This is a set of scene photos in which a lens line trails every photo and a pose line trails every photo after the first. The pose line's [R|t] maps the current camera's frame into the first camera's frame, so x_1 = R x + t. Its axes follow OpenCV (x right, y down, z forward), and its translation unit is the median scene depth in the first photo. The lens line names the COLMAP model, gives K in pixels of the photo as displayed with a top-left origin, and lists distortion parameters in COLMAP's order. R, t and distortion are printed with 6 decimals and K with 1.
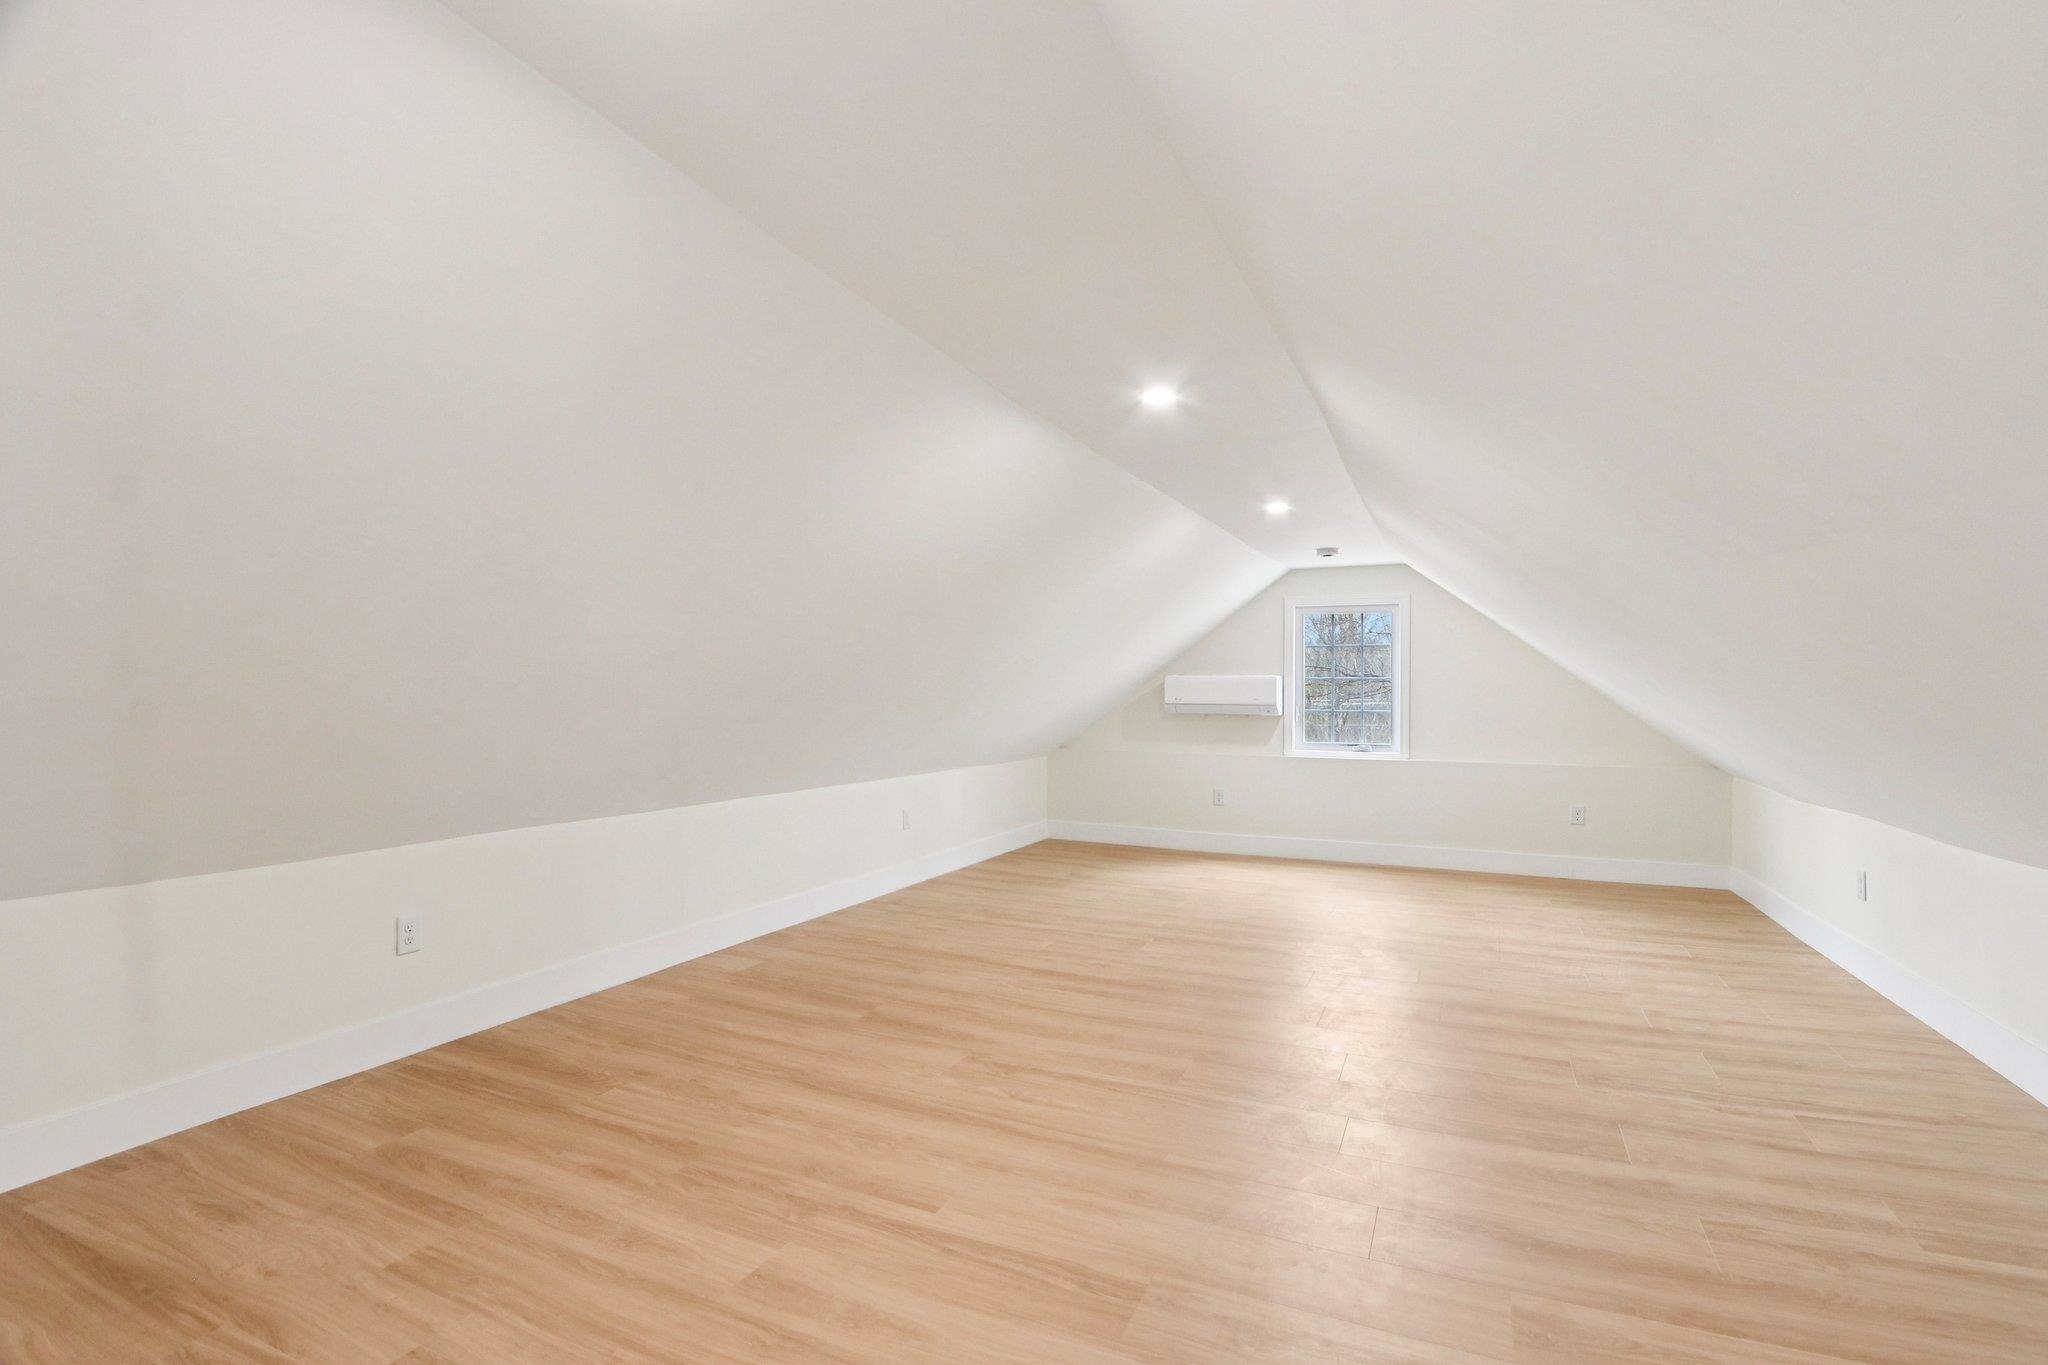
lens RADIAL K [[983.8, 0, 1027.1], [0, 983.8, 688.3], [0, 0, 1]] dist [-0.009512, -0.001972]
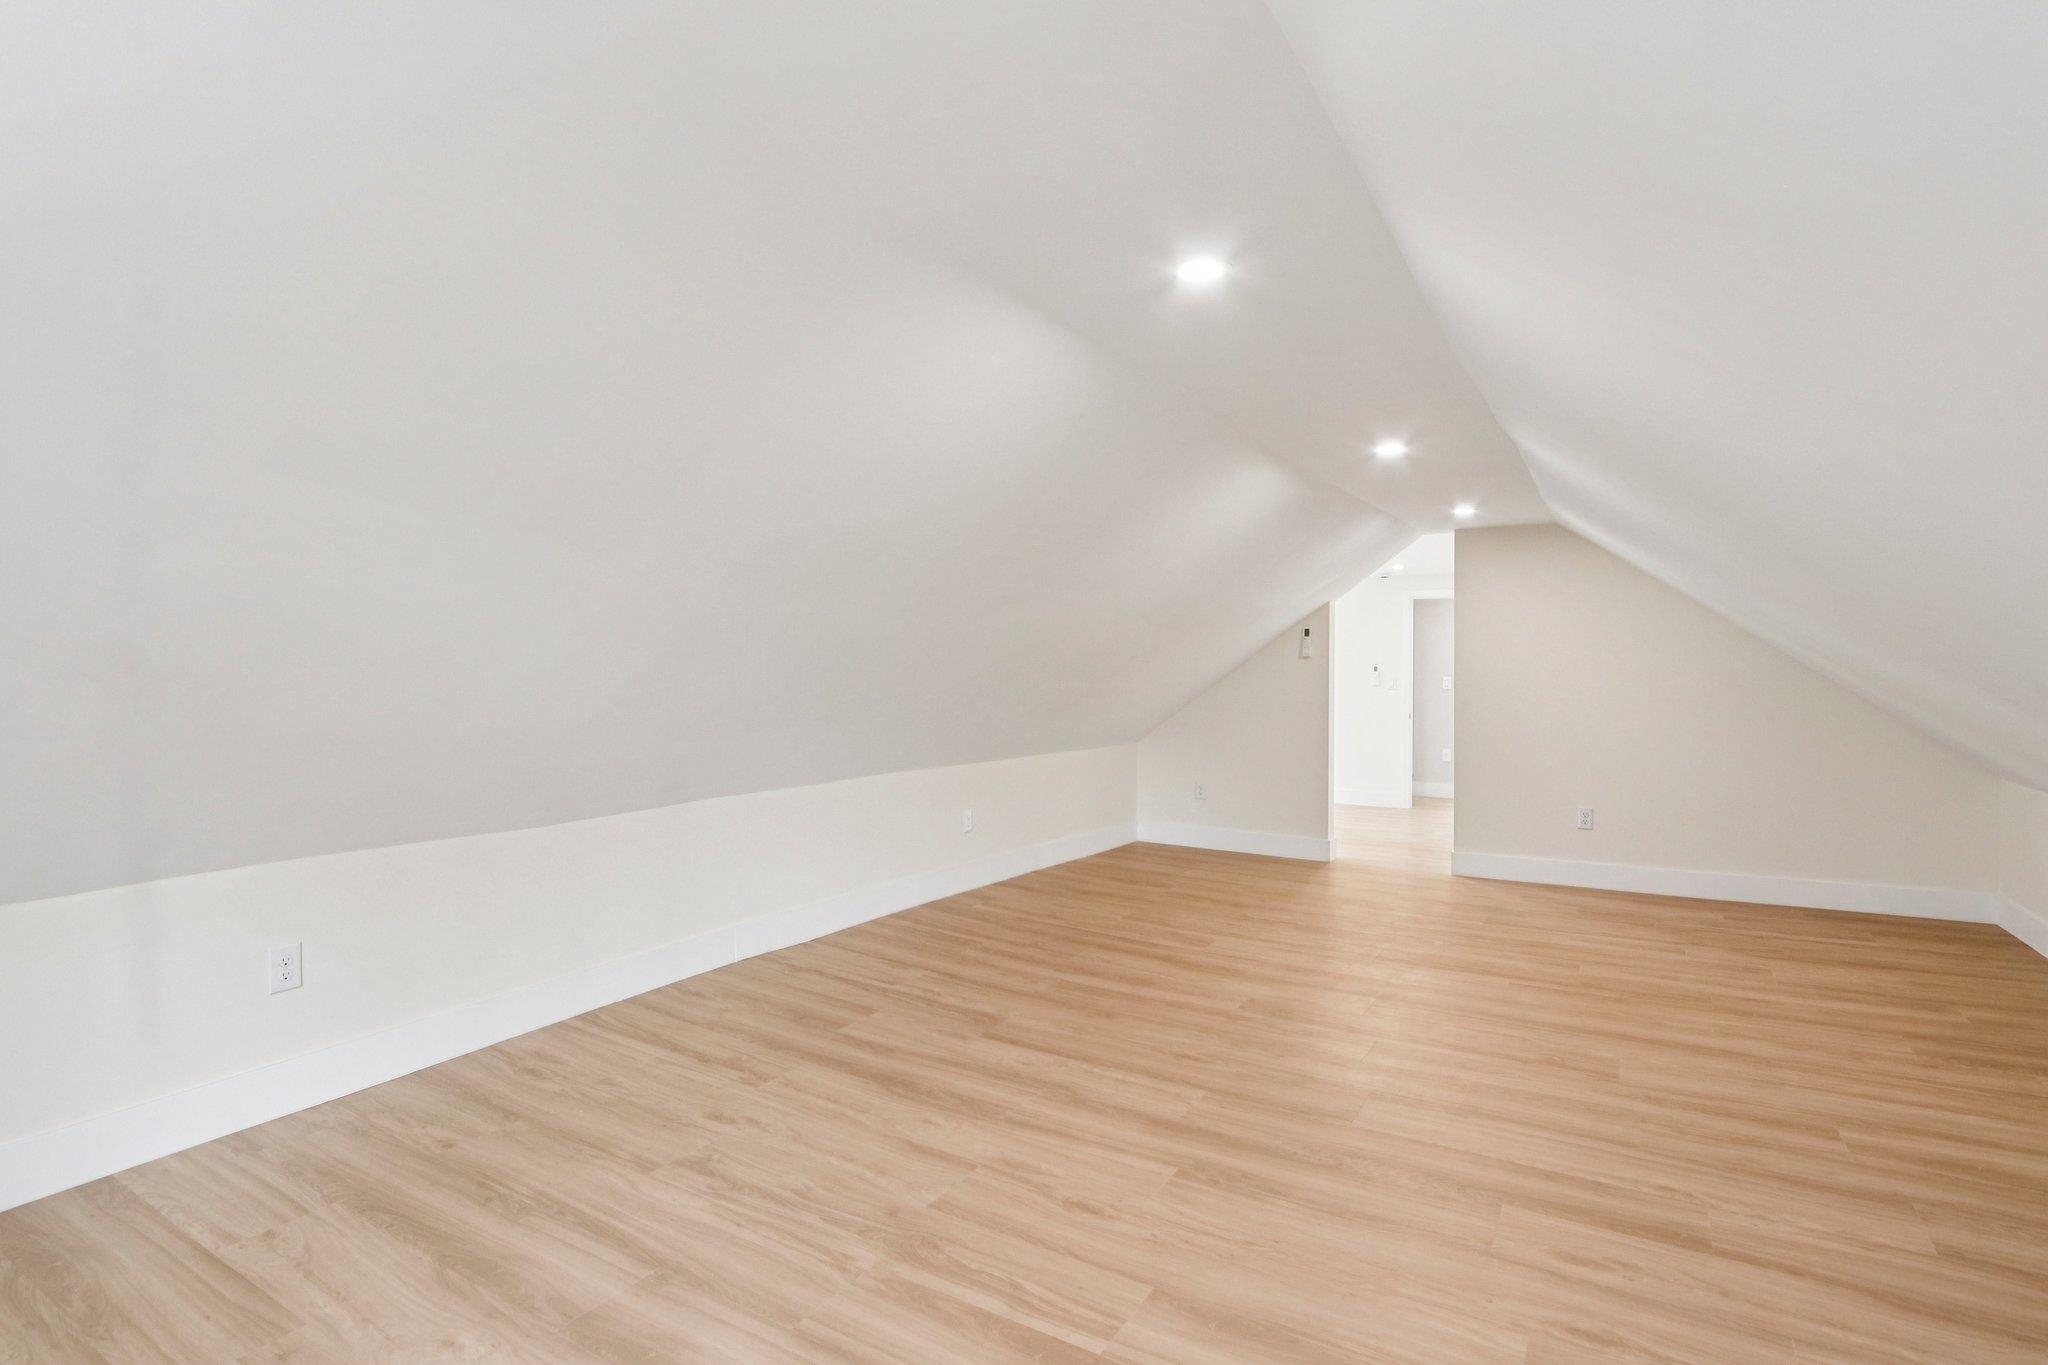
lens RADIAL K [[1023.1, 0, 1024.0], [0, 1023.1, 682.5], [0, 0, 1]] dist [-0.018240, 0.000094]
pose [[-0.993018, -0.009845, 0.117554, 0.368800], [-0.008360, 0.999879, 0.013124, 0.001424], [-0.117669, 0.012050, -0.992980, 1.947776]]
